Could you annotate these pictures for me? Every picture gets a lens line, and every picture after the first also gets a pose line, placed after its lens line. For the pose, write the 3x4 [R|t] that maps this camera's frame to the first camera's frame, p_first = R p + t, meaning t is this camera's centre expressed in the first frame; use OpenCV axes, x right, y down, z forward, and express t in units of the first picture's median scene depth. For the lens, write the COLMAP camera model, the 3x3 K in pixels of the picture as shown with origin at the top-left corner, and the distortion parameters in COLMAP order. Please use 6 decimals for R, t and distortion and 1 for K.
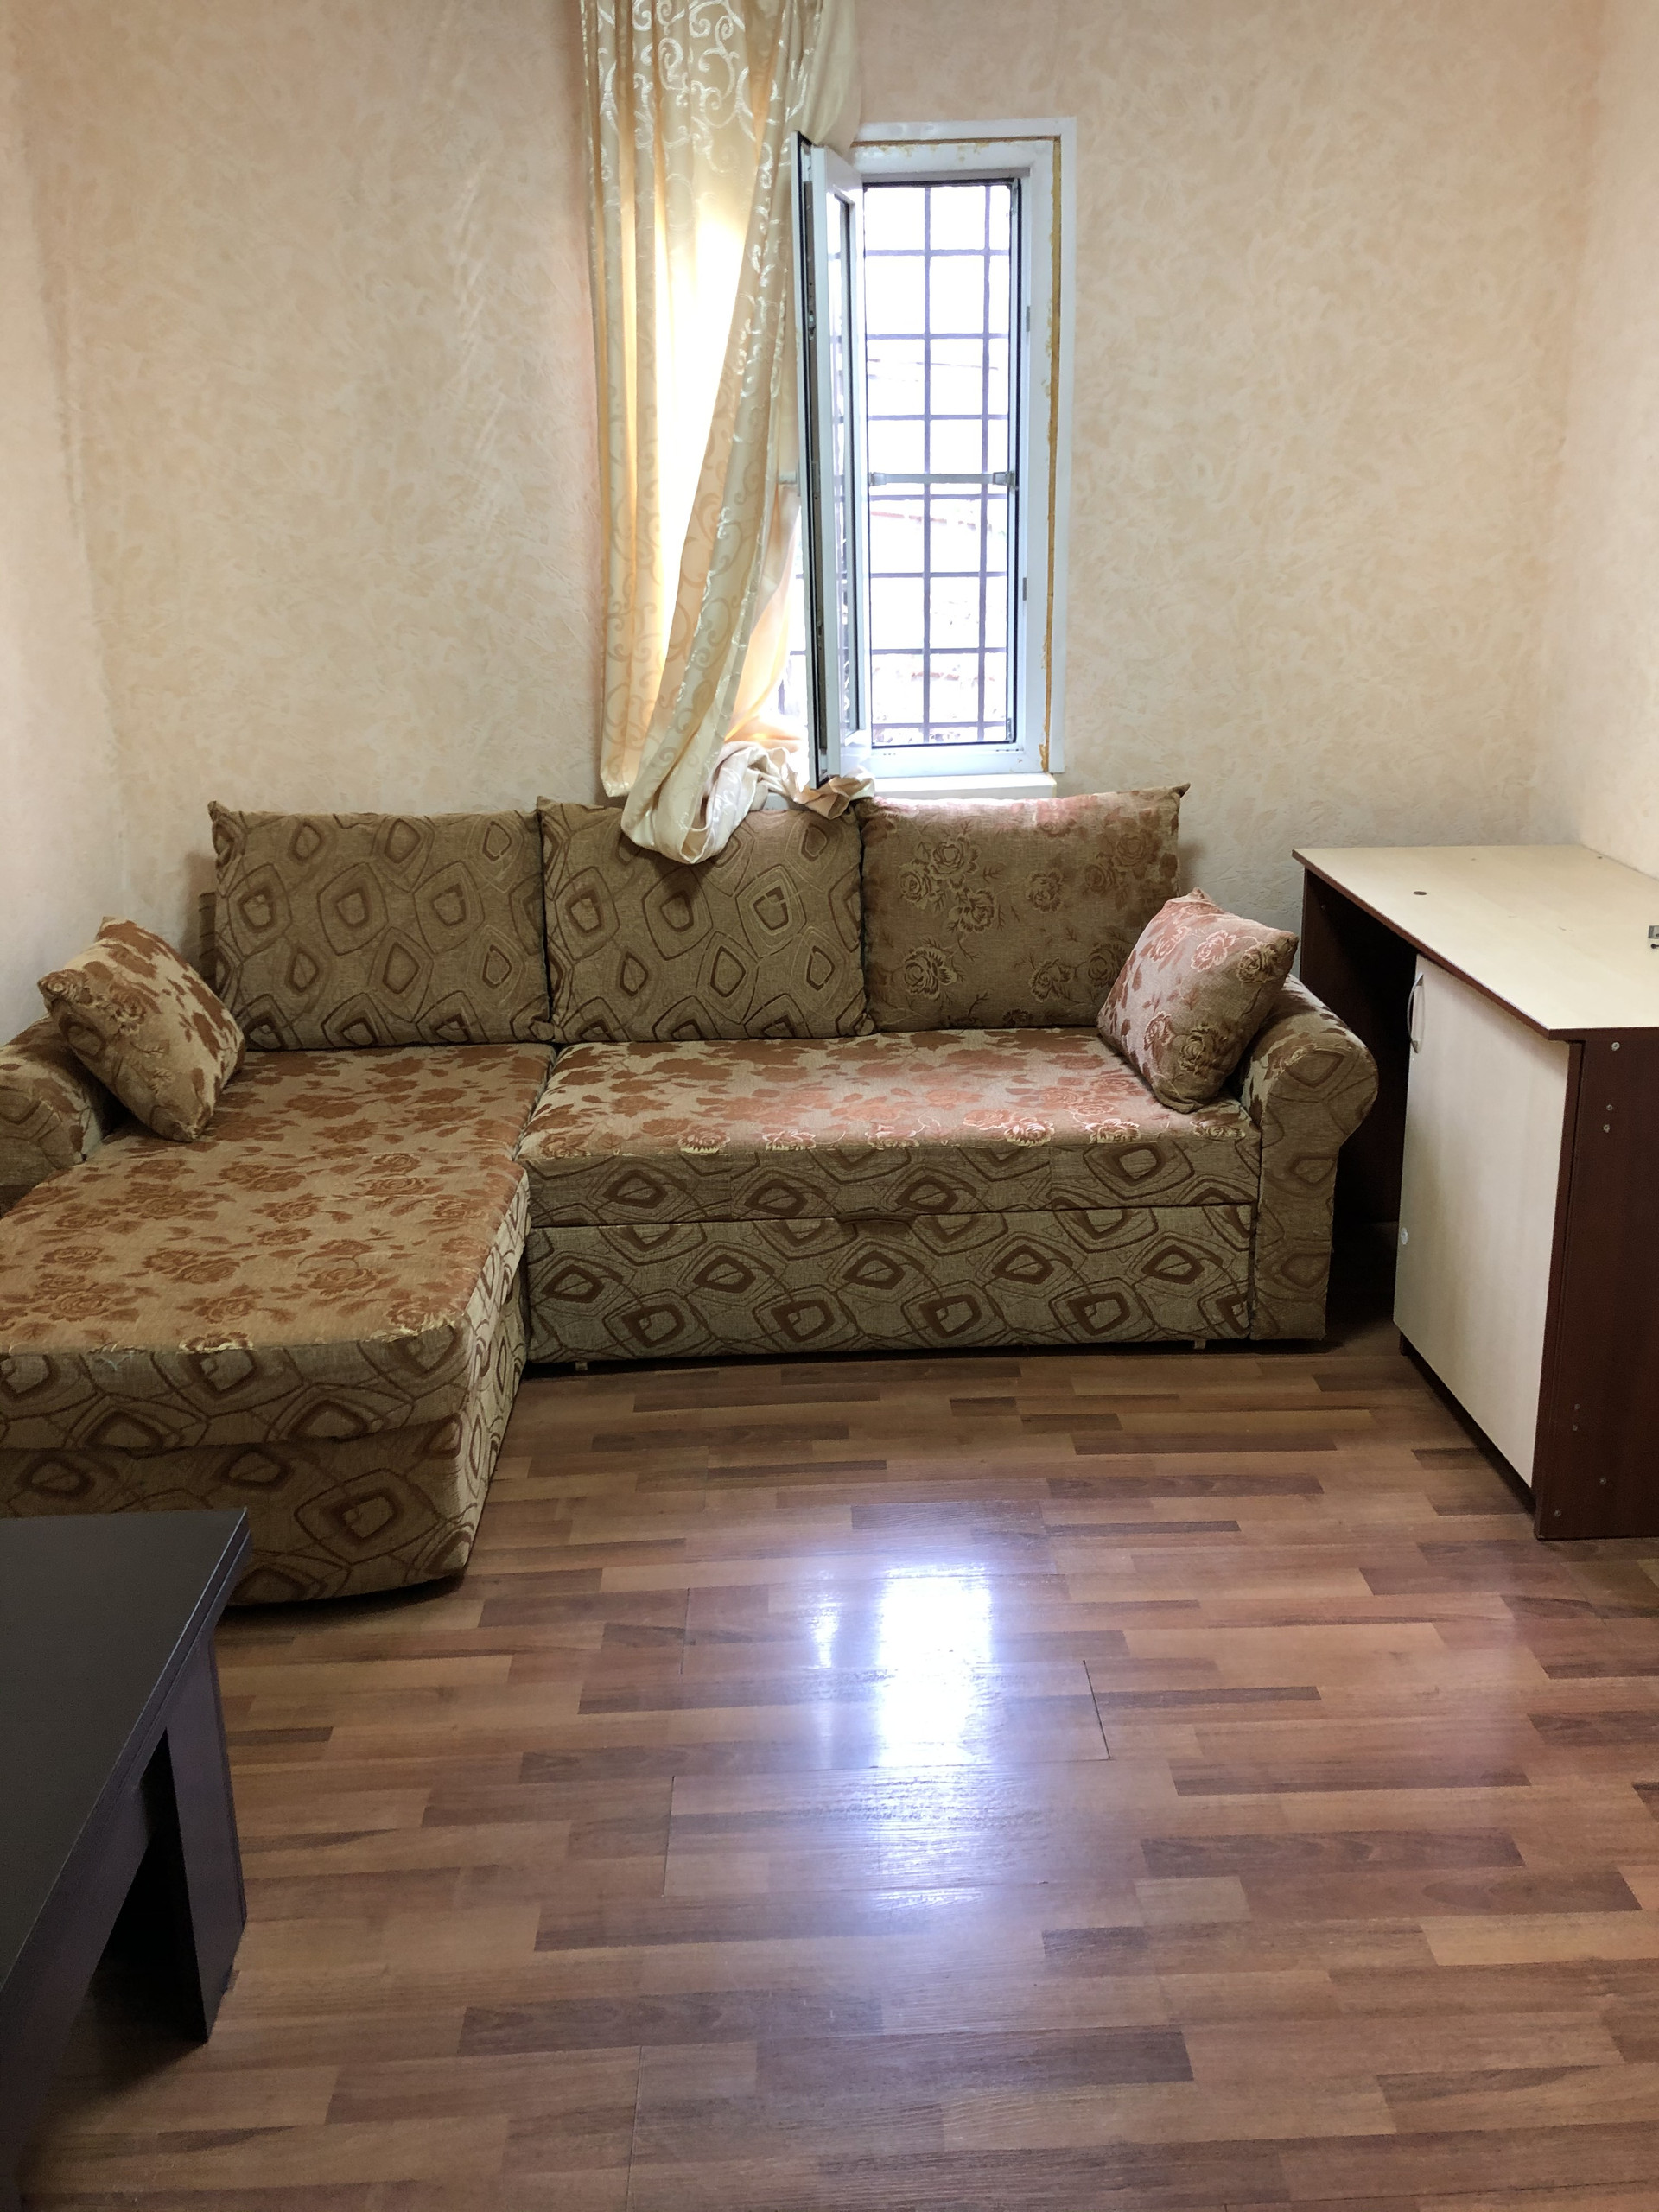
lens RADIAL K [[1823.5, 0, 830.5], [0, 1823.5, 1103.7], [0, 0, 1]] dist [-0.002648, -0.000130]
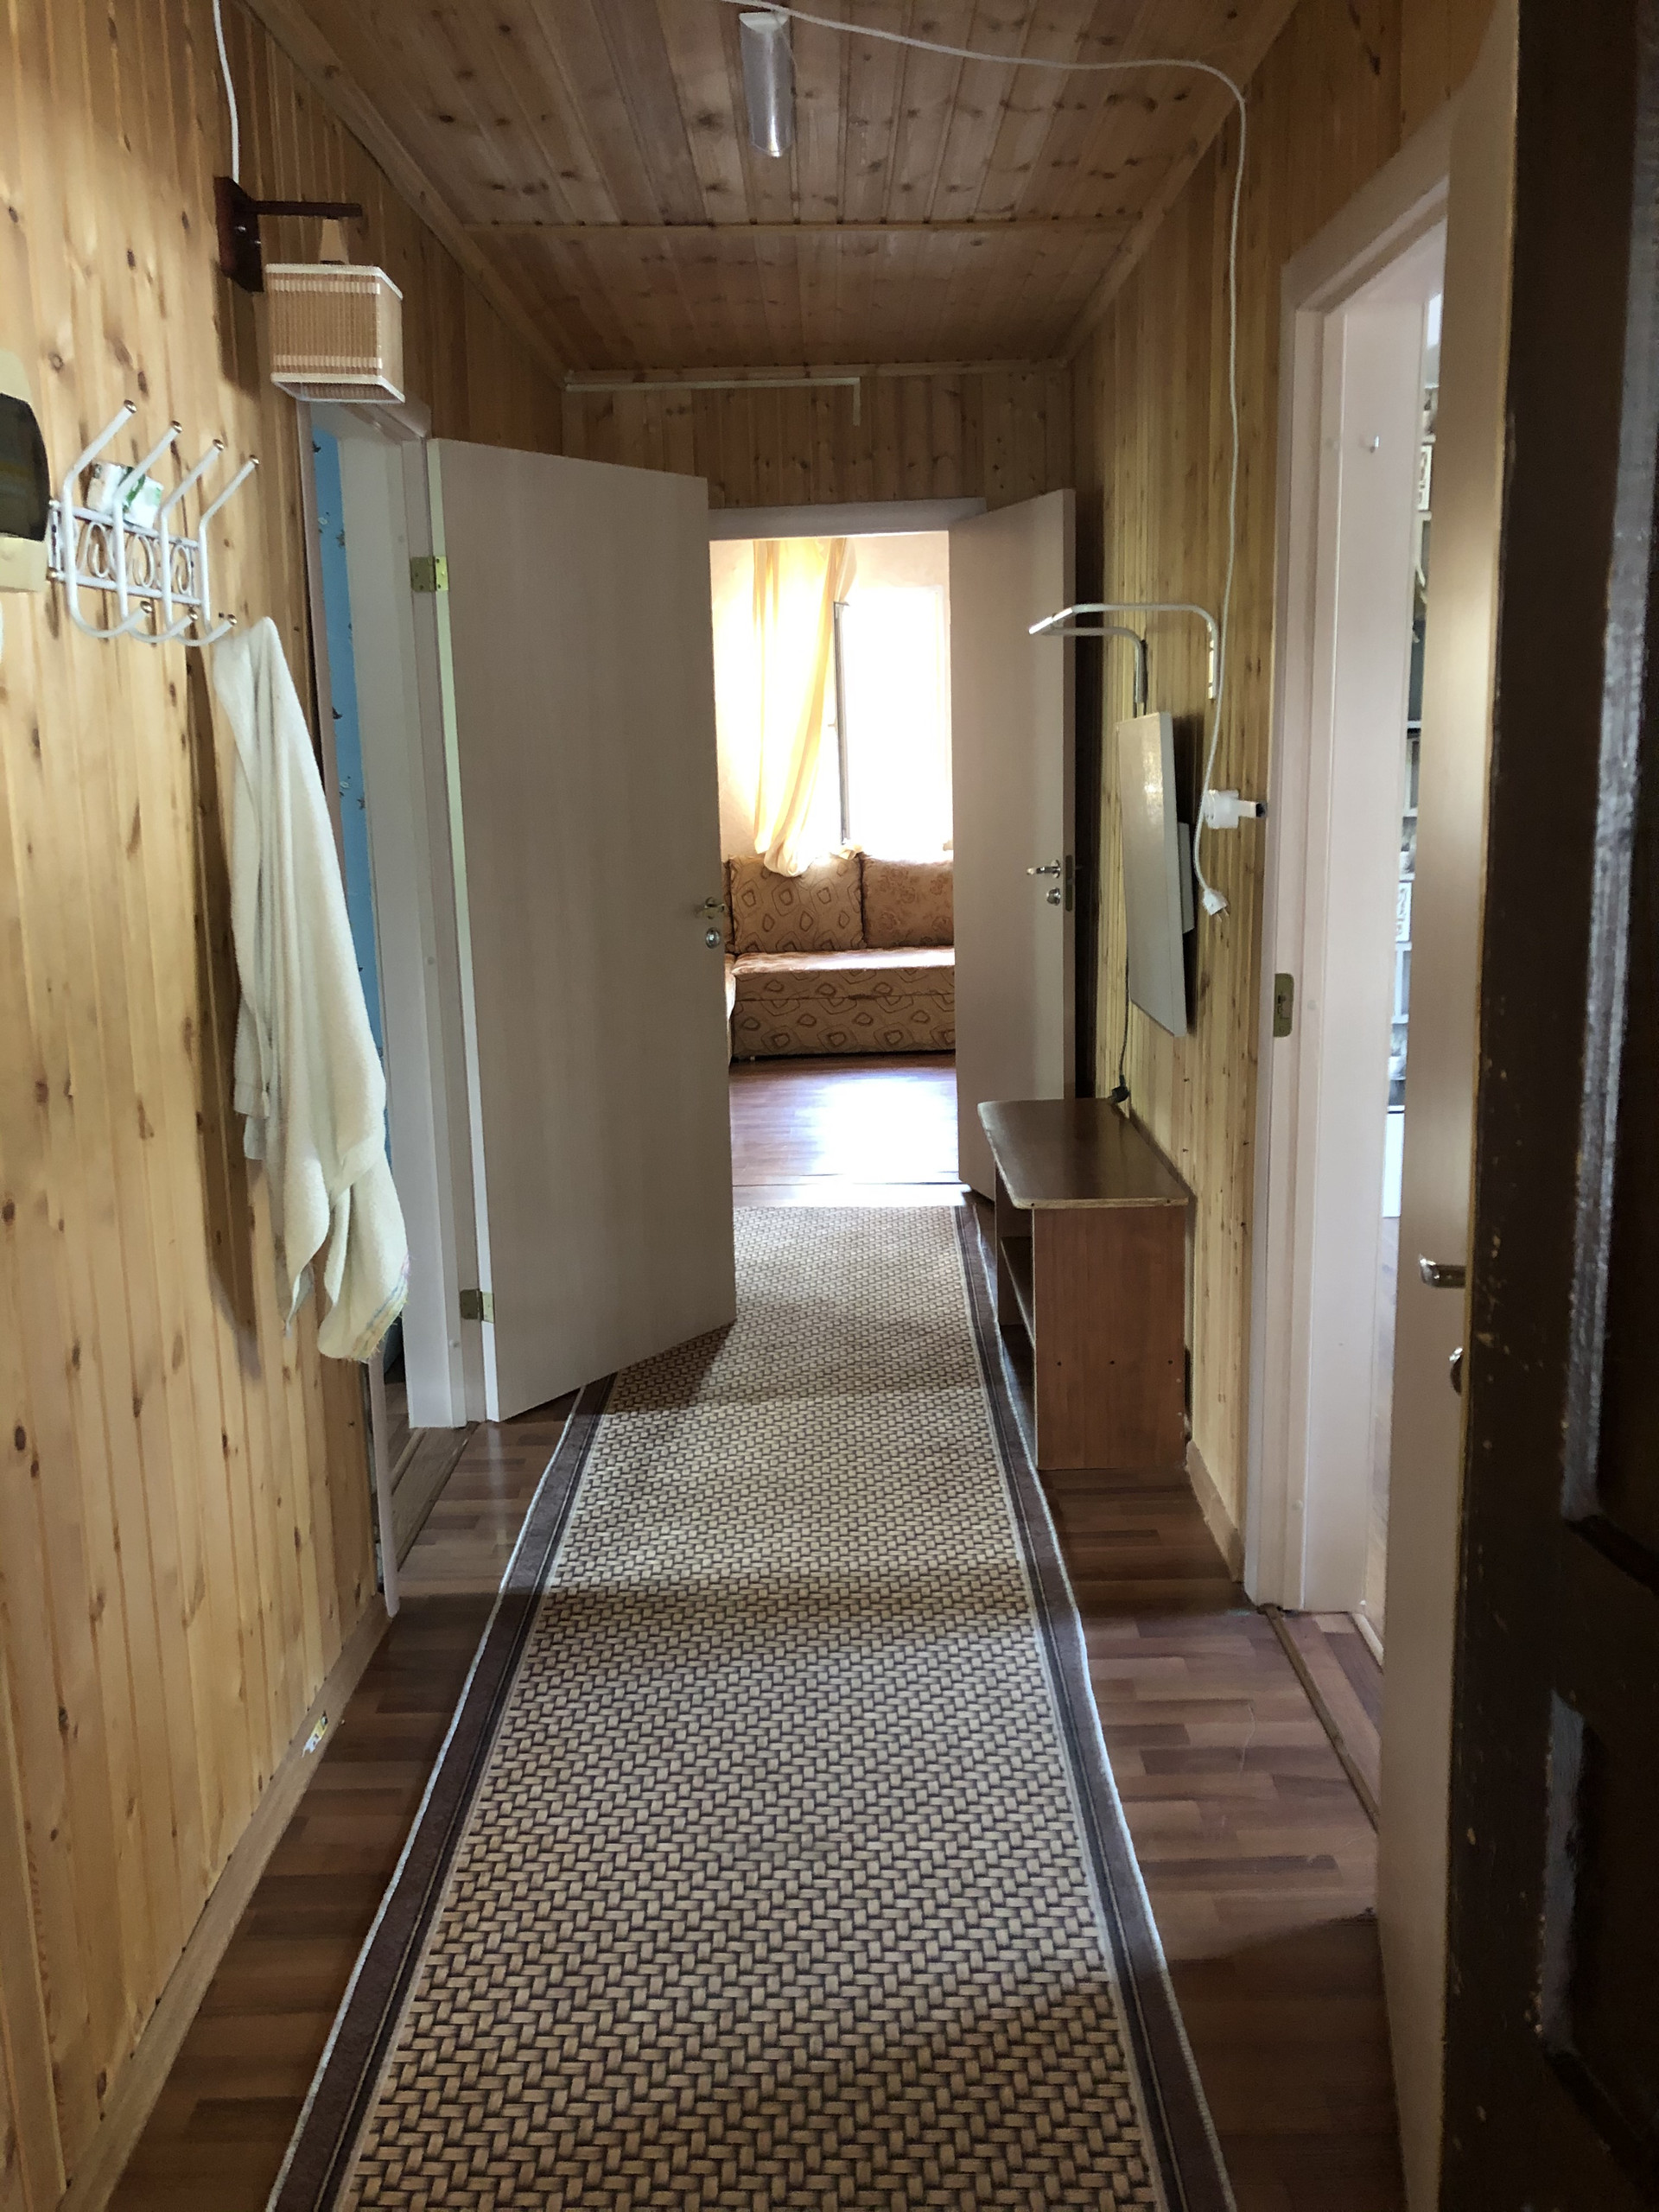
lens RADIAL K [[1823.5, 0, 831.9], [0, 1823.5, 1101.4], [0, 0, 1]] dist [-0.002648, -0.000130]
pose [[0.999573, -0.007137, -0.028324, 0.045881], [0.004174, 0.994640, -0.103313, 0.422589], [0.028910, 0.103150, 0.994246, -1.415776]]
